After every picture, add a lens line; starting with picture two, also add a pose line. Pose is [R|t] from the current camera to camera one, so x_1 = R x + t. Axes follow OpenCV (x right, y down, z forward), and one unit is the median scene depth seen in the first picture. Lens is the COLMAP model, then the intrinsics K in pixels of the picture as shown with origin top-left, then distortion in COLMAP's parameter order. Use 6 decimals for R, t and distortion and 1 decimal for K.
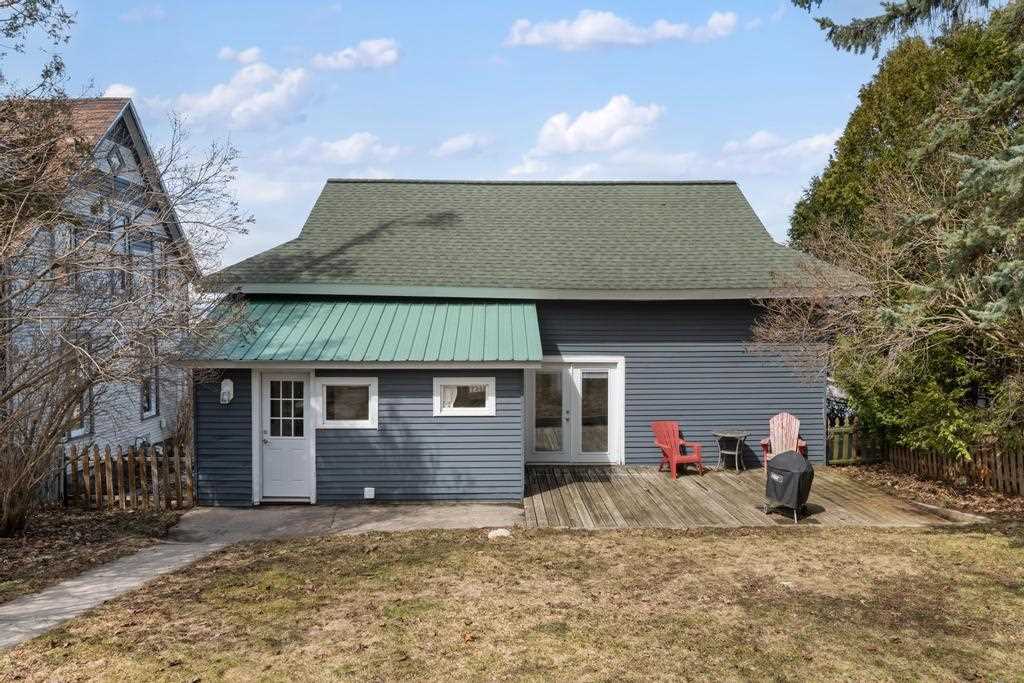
lens RADIAL K [[721.9, 0, 512.0], [0, 721.9, 335.5], [0, 0, 1]] dist [-0.001356, 0.001354]
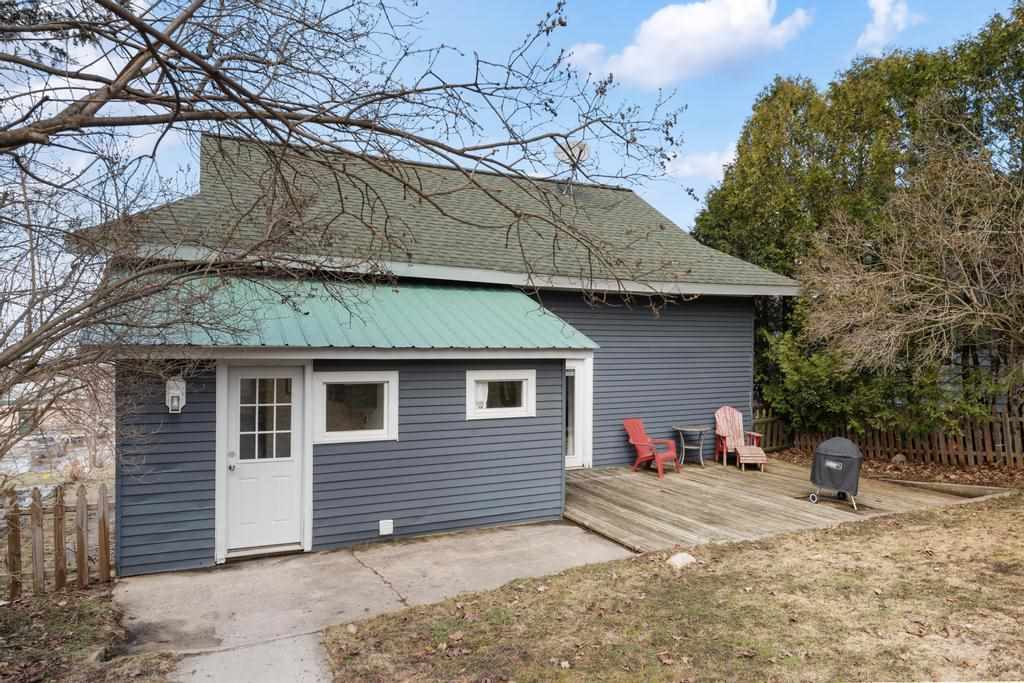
lens RADIAL K [[655.8, 0, 514.4], [0, 655.8, 349.8], [0, 0, 1]] dist [0.009712, 0.001941]
pose [[0.915089, -0.000600, 0.403251, -0.348647], [0.006126, 0.999904, -0.012414, 0.045280], [-0.403205, 0.013830, 0.915005, 0.326754]]
